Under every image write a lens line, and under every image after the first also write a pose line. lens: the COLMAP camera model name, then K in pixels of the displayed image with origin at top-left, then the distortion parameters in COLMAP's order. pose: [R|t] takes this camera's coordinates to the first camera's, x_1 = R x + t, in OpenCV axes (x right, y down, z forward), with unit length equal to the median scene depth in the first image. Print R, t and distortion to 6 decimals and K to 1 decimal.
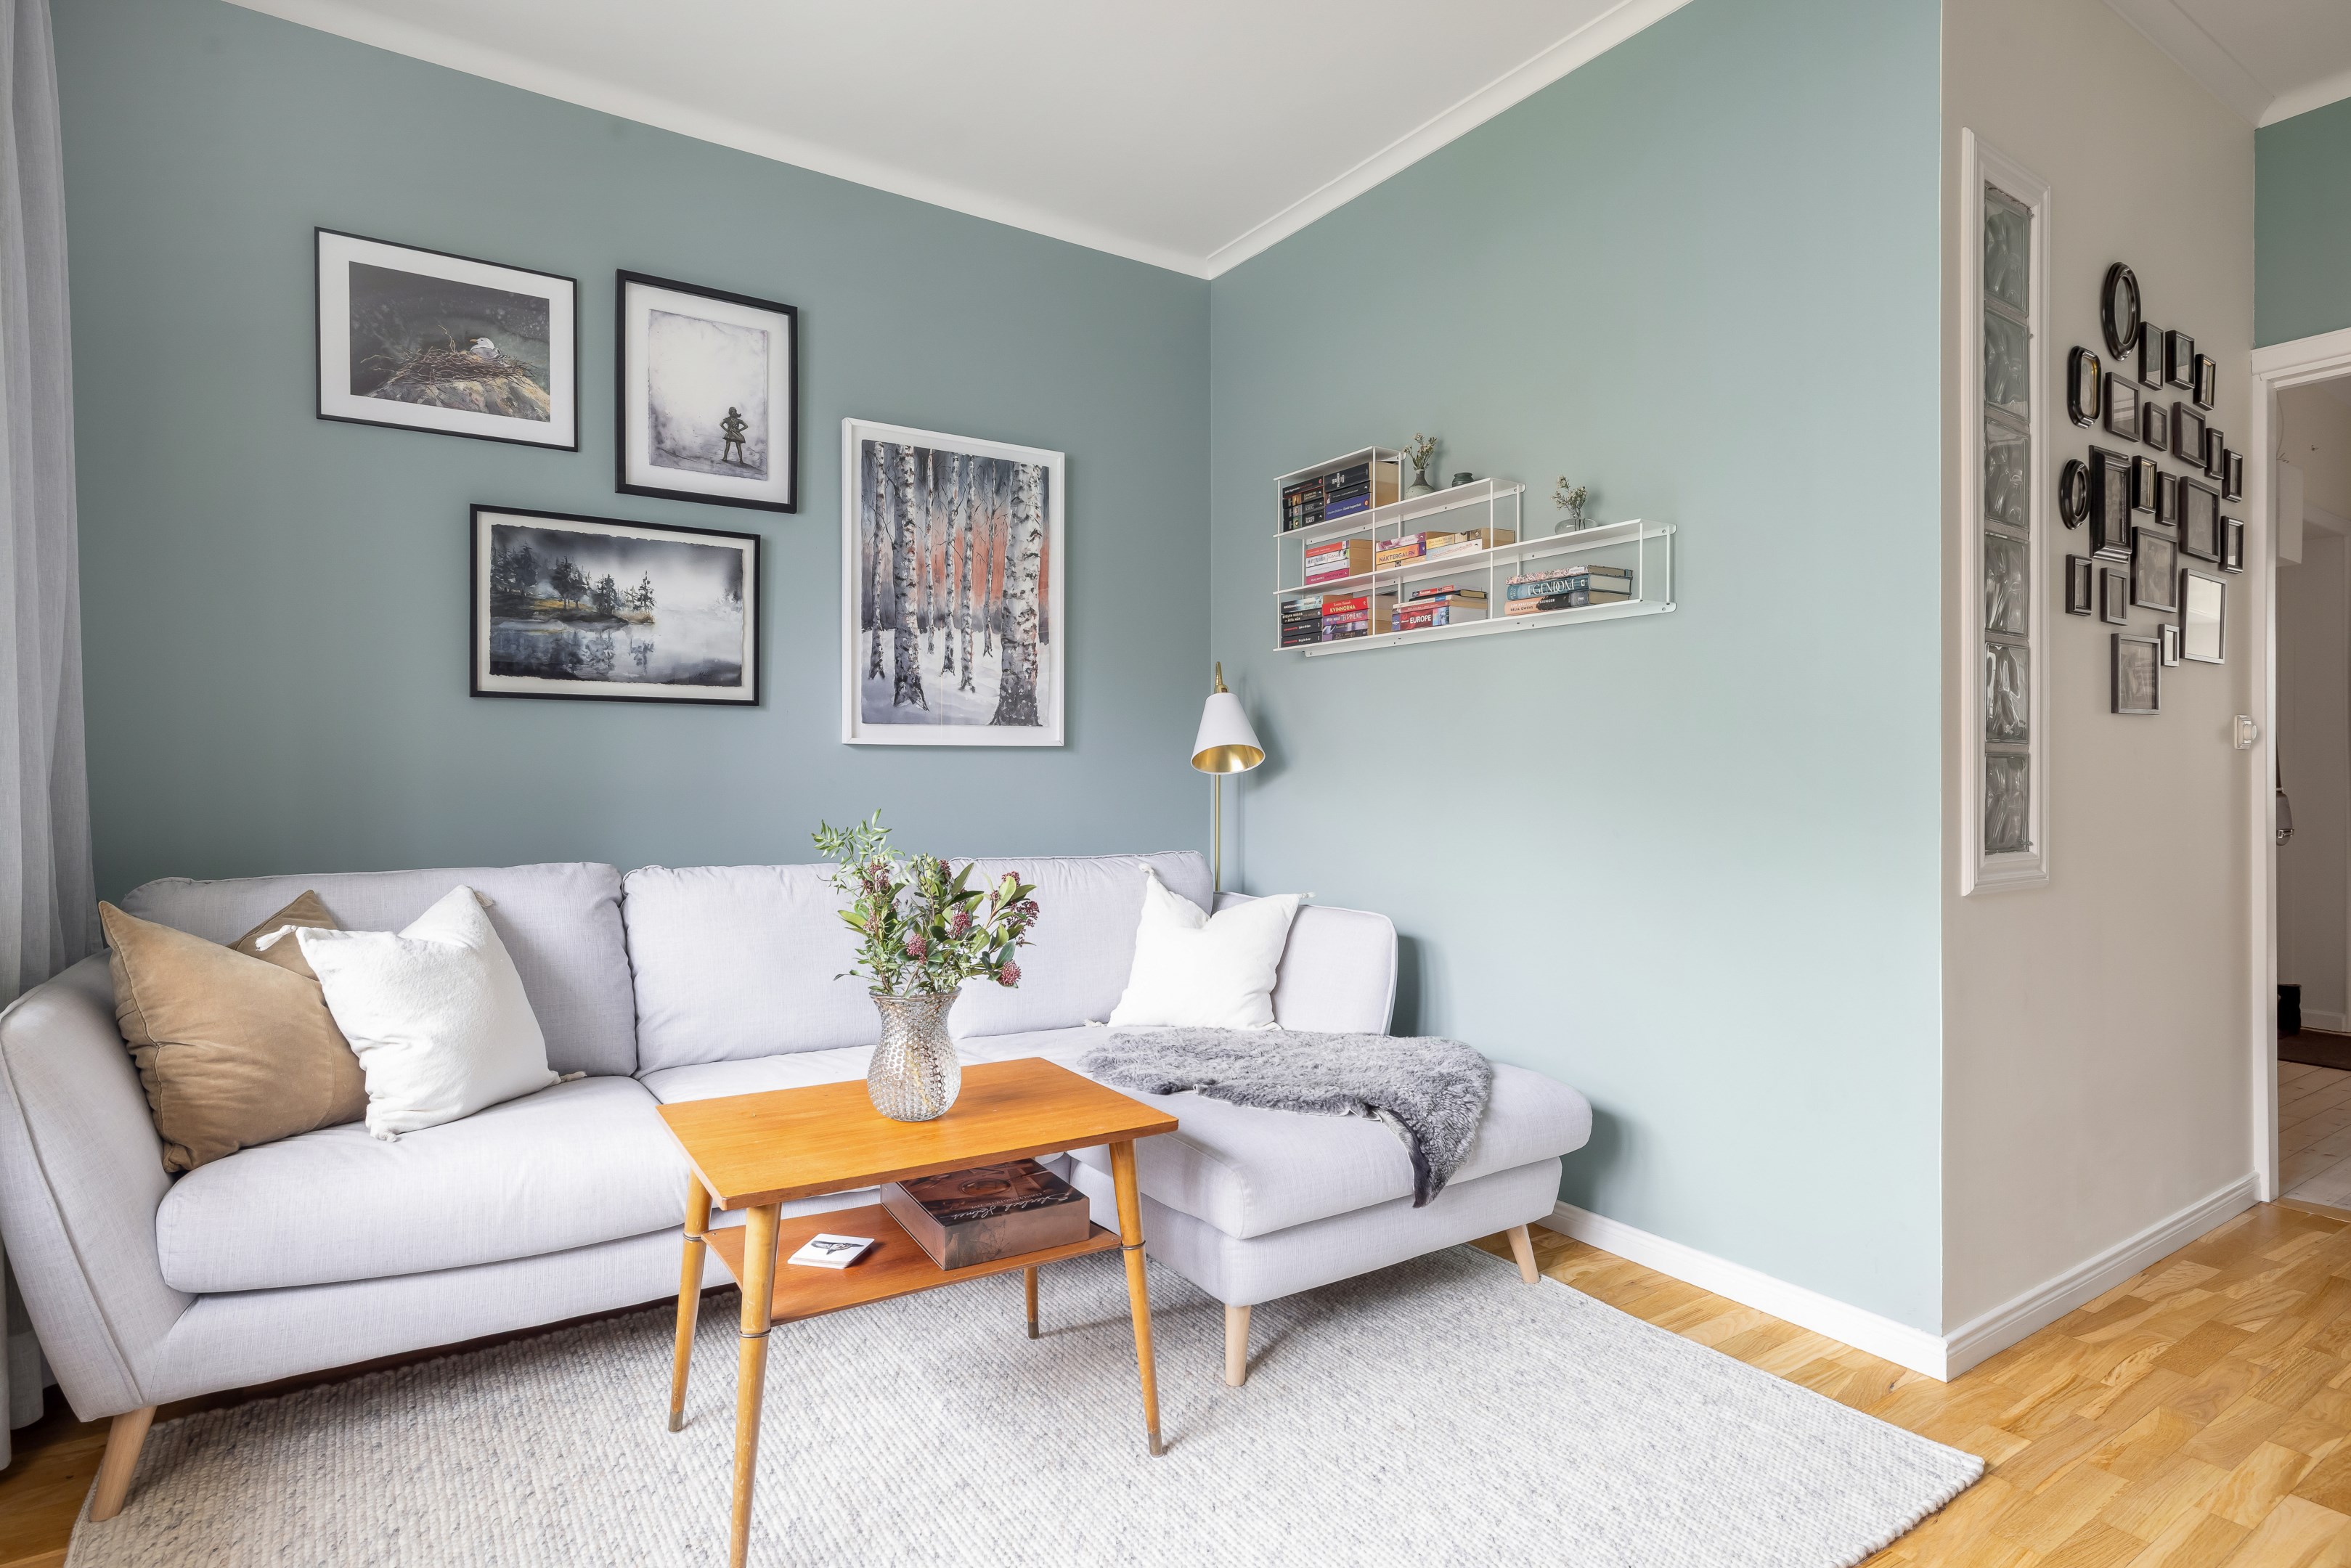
lens RADIAL K [[1186.7, 0, 1166.7], [0, 1186.7, 776.2], [0, 0, 1]] dist [-0.001817, 0.000005]
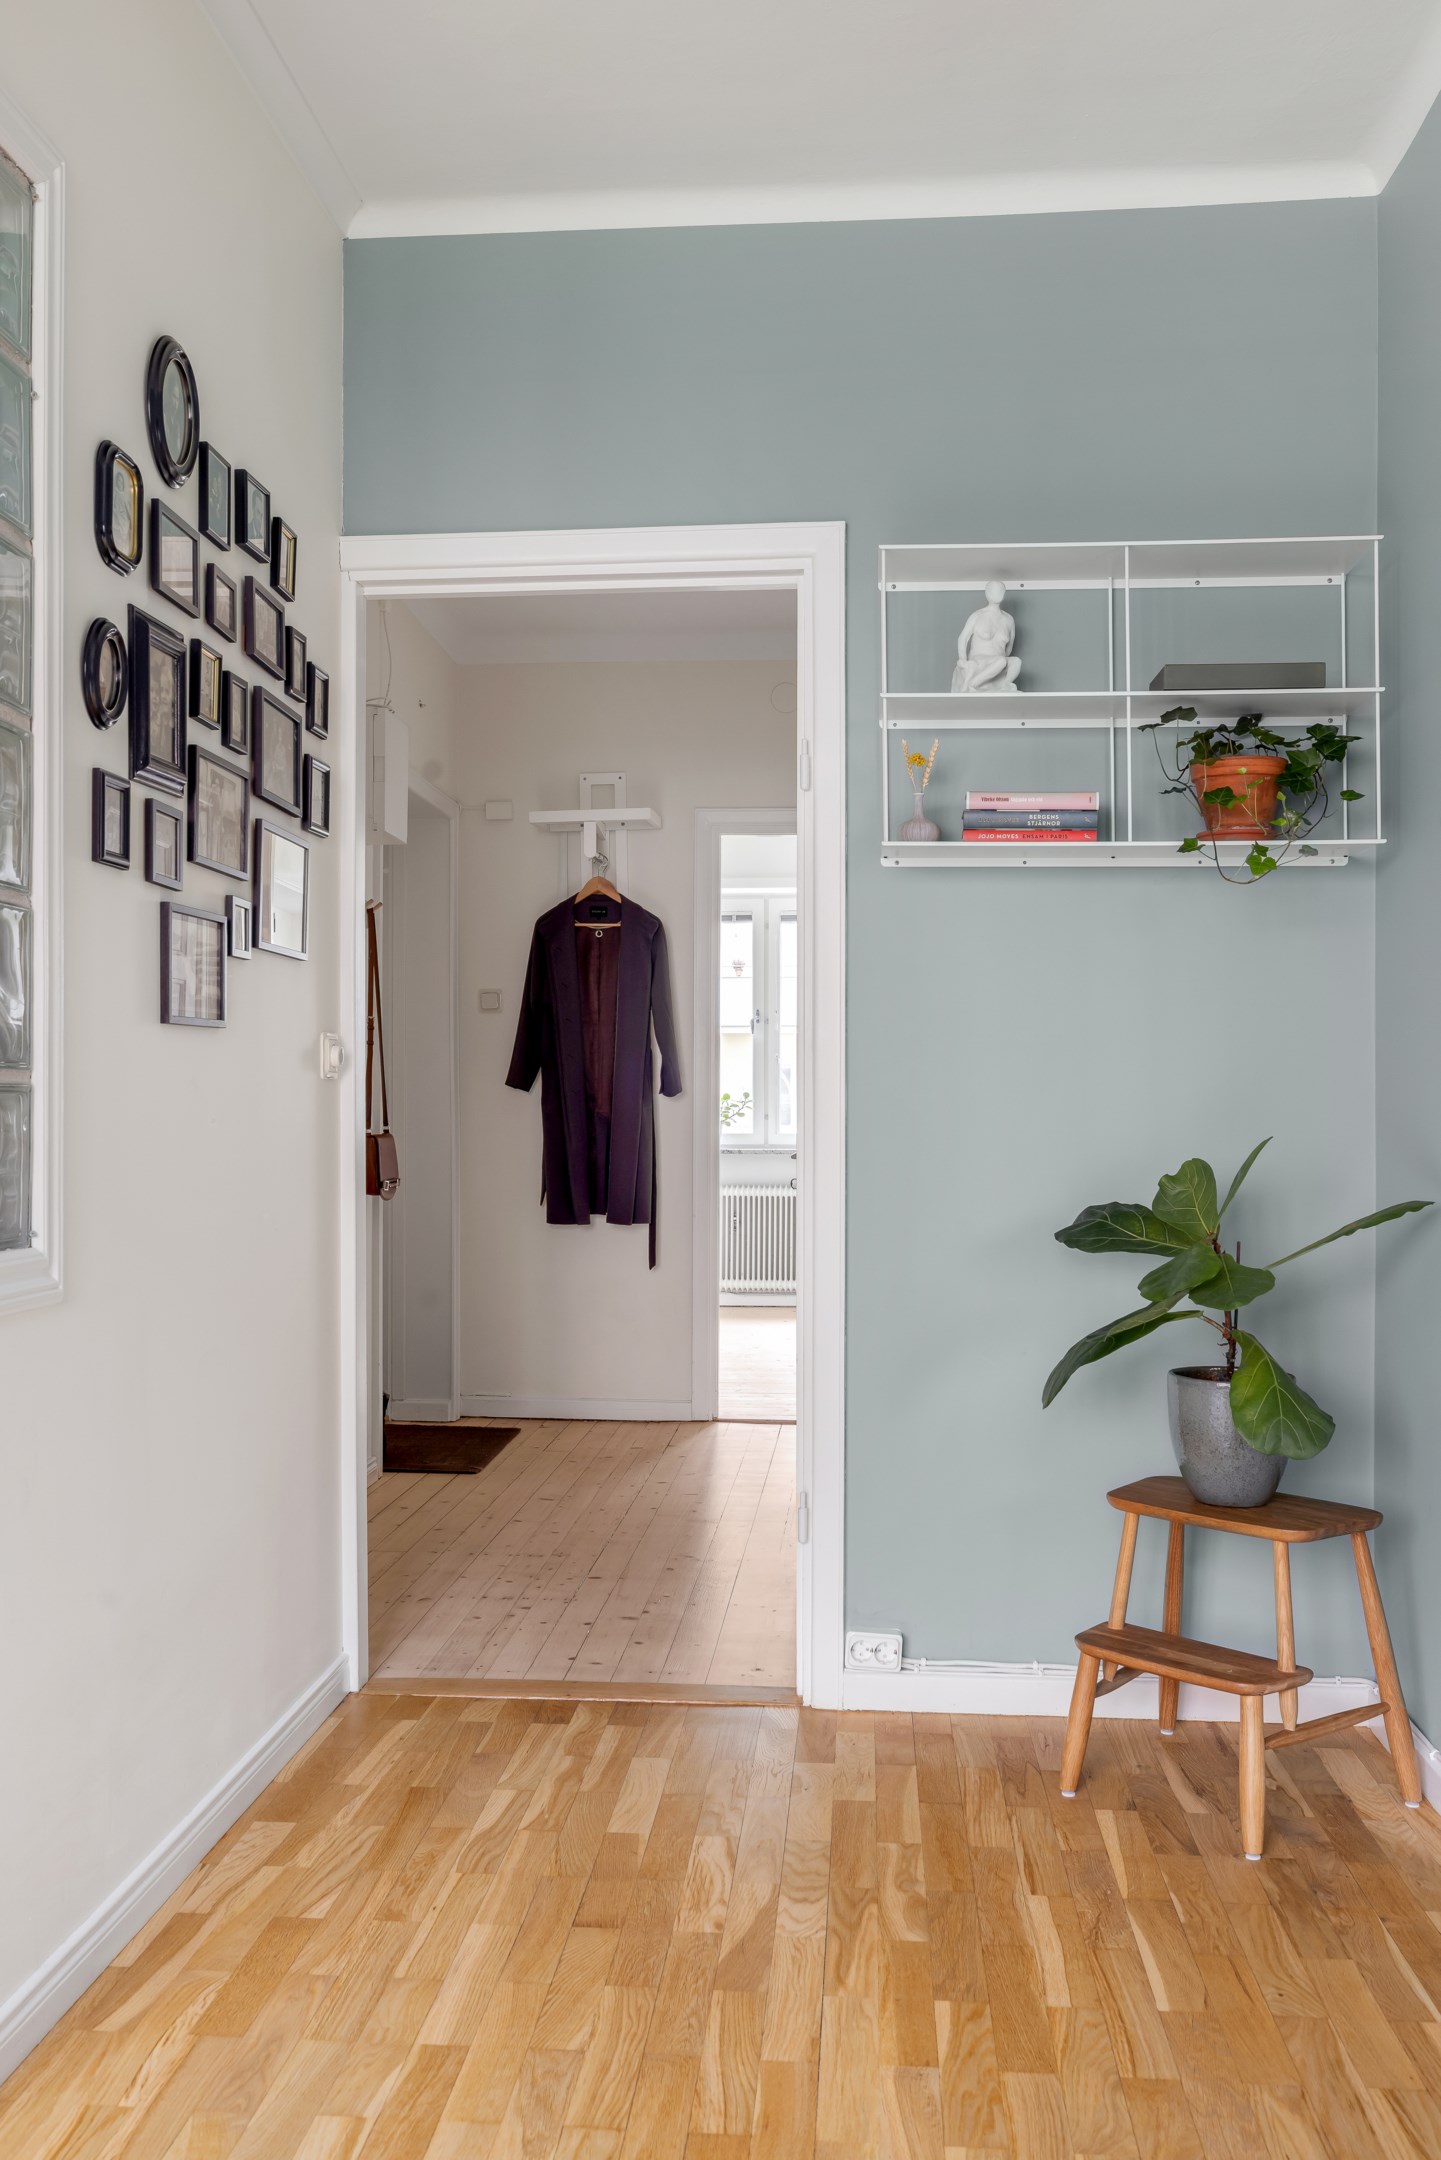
lens RADIAL K [[1740.3, 0, 720.5], [0, 1740.3, 1080.0], [0, 0, 1]] dist [-0.001405, 0.000551]
pose [[0.610068, 0.008347, 0.792305, 0.222089], [0.000797, 0.999938, -0.011148, -0.010843], [-0.792348, 0.007432, 0.610024, 0.168125]]
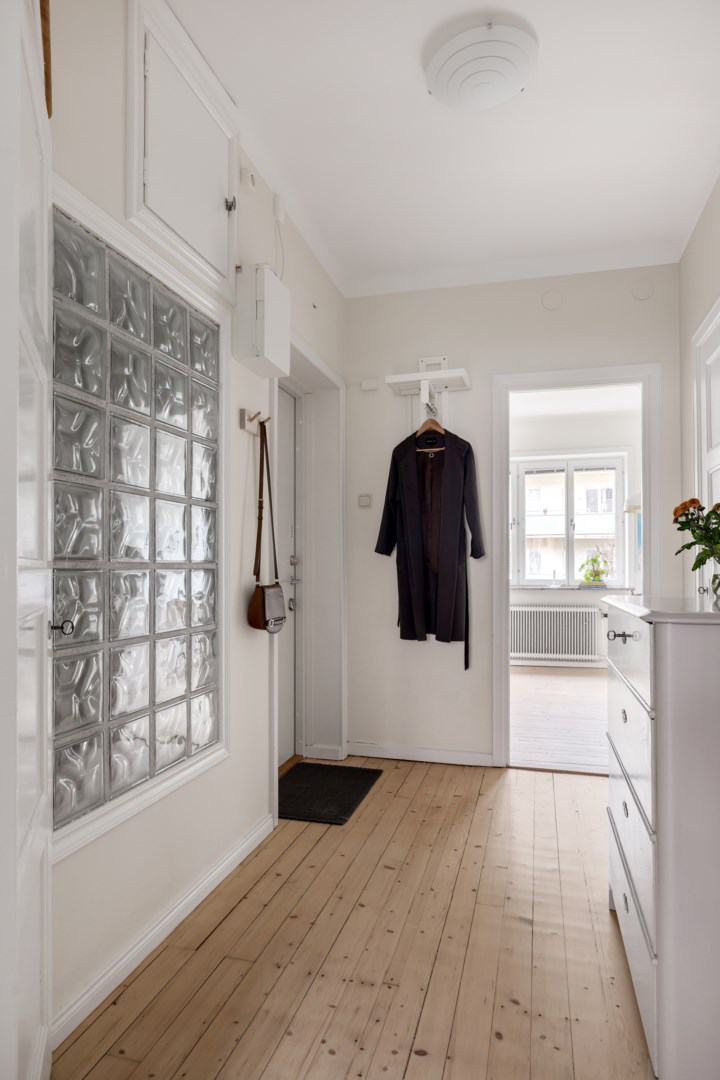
lens RADIAL K [[644.2, 0, 363.4], [0, 644.2, 560.1], [0, 0, 1]] dist [0.001576, 0.000399]
pose [[0.745250, 0.001675, 0.666783, 1.110387], [0.003921, 0.999969, -0.006895, -0.002151], [-0.666774, 0.007753, 0.745220, 0.936098]]
